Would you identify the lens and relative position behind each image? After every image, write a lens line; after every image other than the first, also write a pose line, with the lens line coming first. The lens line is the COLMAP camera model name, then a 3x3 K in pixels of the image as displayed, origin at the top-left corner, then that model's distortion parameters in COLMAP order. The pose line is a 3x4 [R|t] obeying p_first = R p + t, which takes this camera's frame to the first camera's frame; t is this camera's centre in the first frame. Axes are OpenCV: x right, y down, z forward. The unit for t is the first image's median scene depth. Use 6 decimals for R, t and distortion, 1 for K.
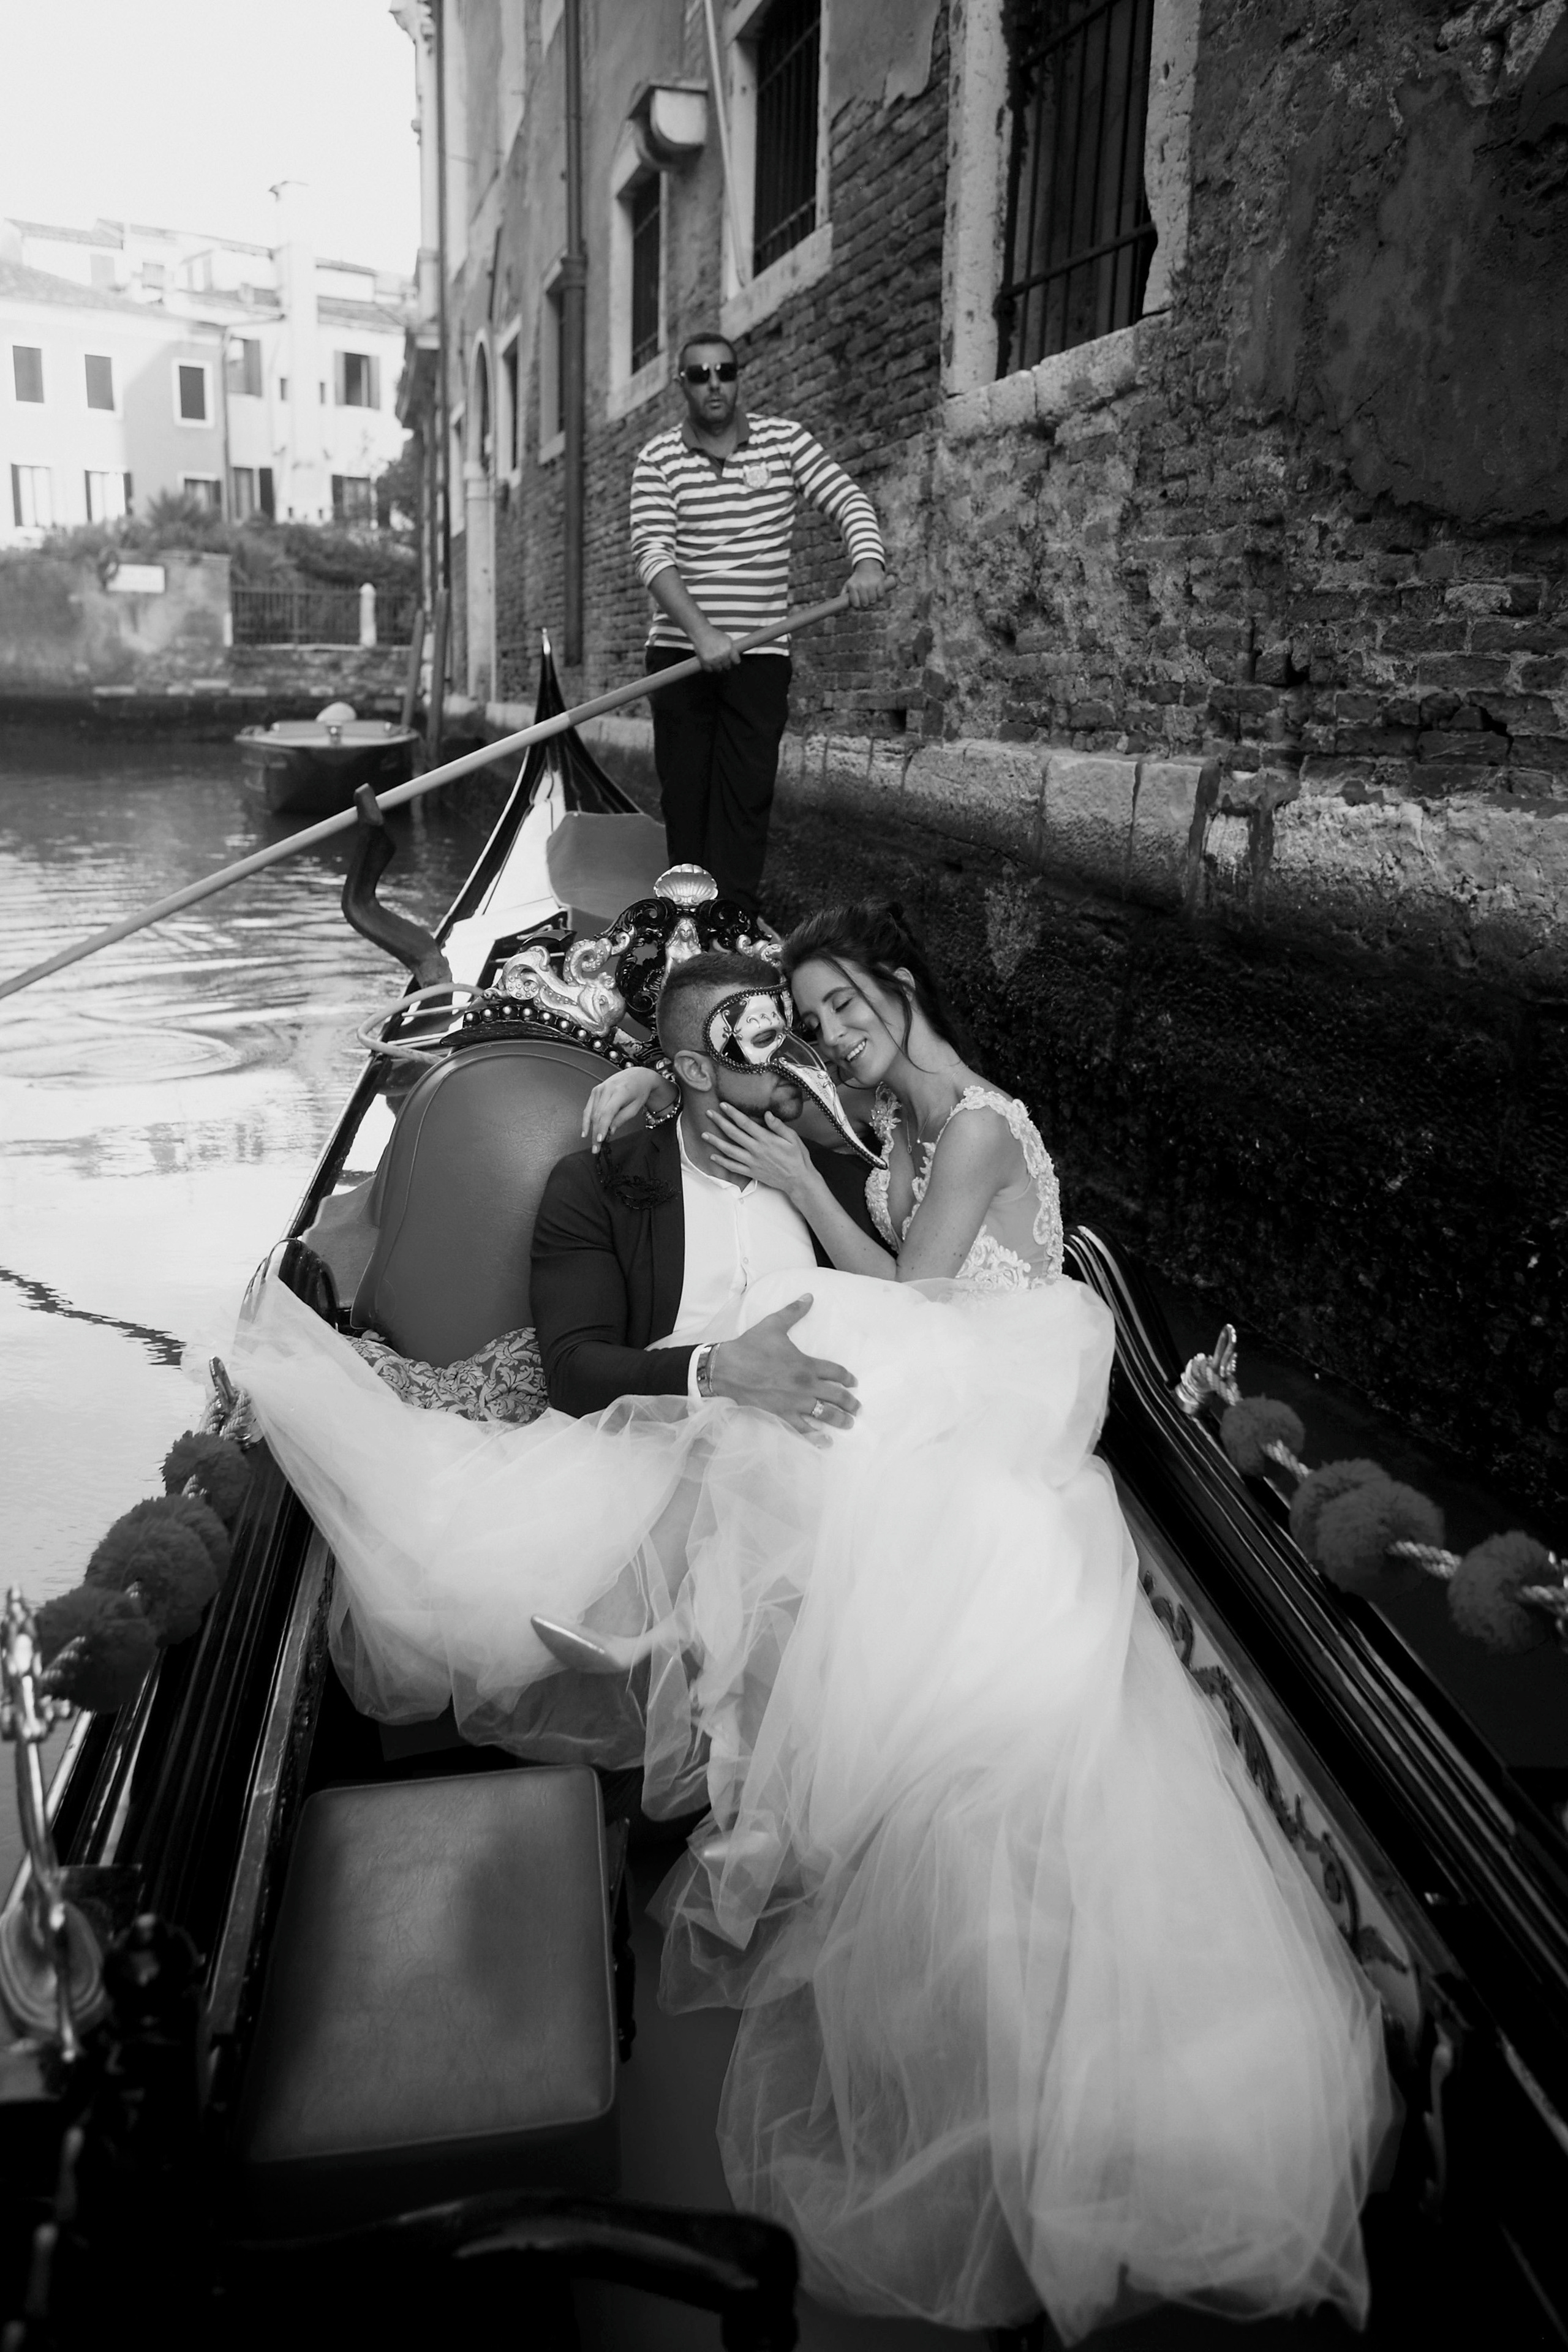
lens RADIAL K [[1732.7, 0, 796.5], [0, 1732.7, 1148.5], [0, 0, 1]] dist [-0.027025, 0.002839]
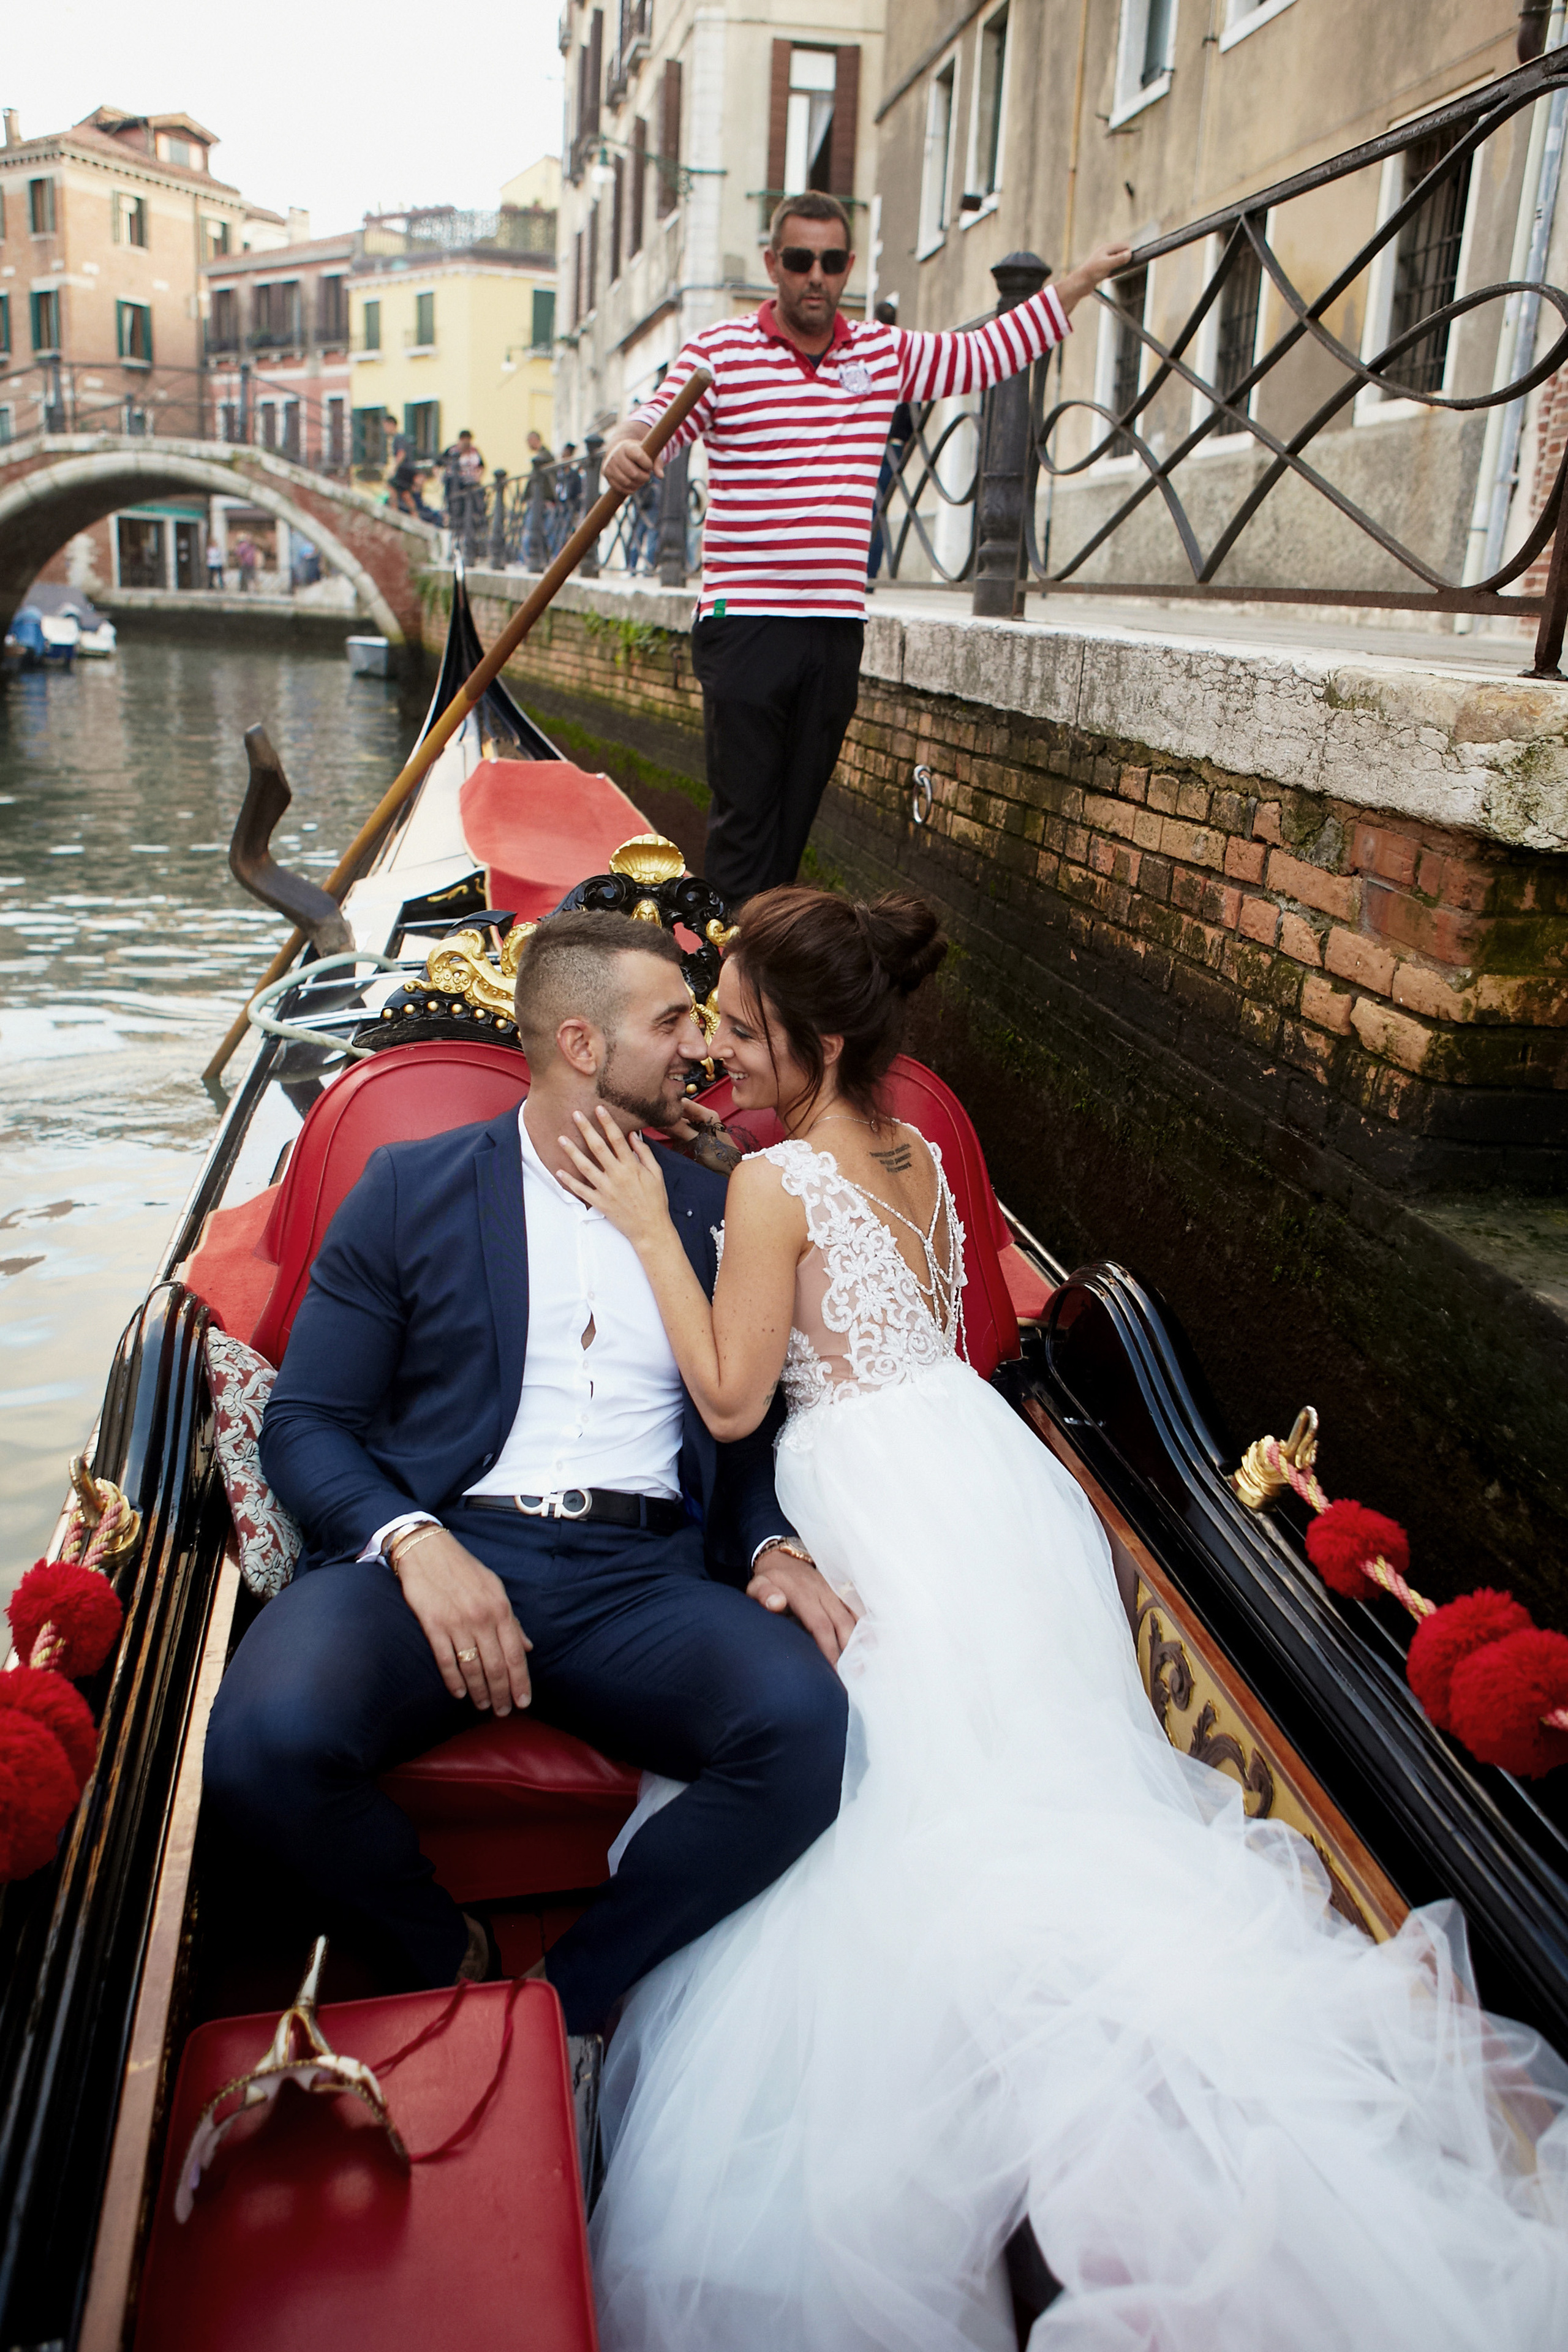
lens RADIAL K [[1777.4, 0, 784.0], [0, 1777.4, 1176.0], [0, 0, 1]] dist [-0.049240, 0.001195]
pose [[0.998731, 0.010095, 0.049338, -0.051971], [-0.012128, 0.999082, 0.041085, -0.046164], [-0.048878, -0.041631, 0.997937, 0.178166]]
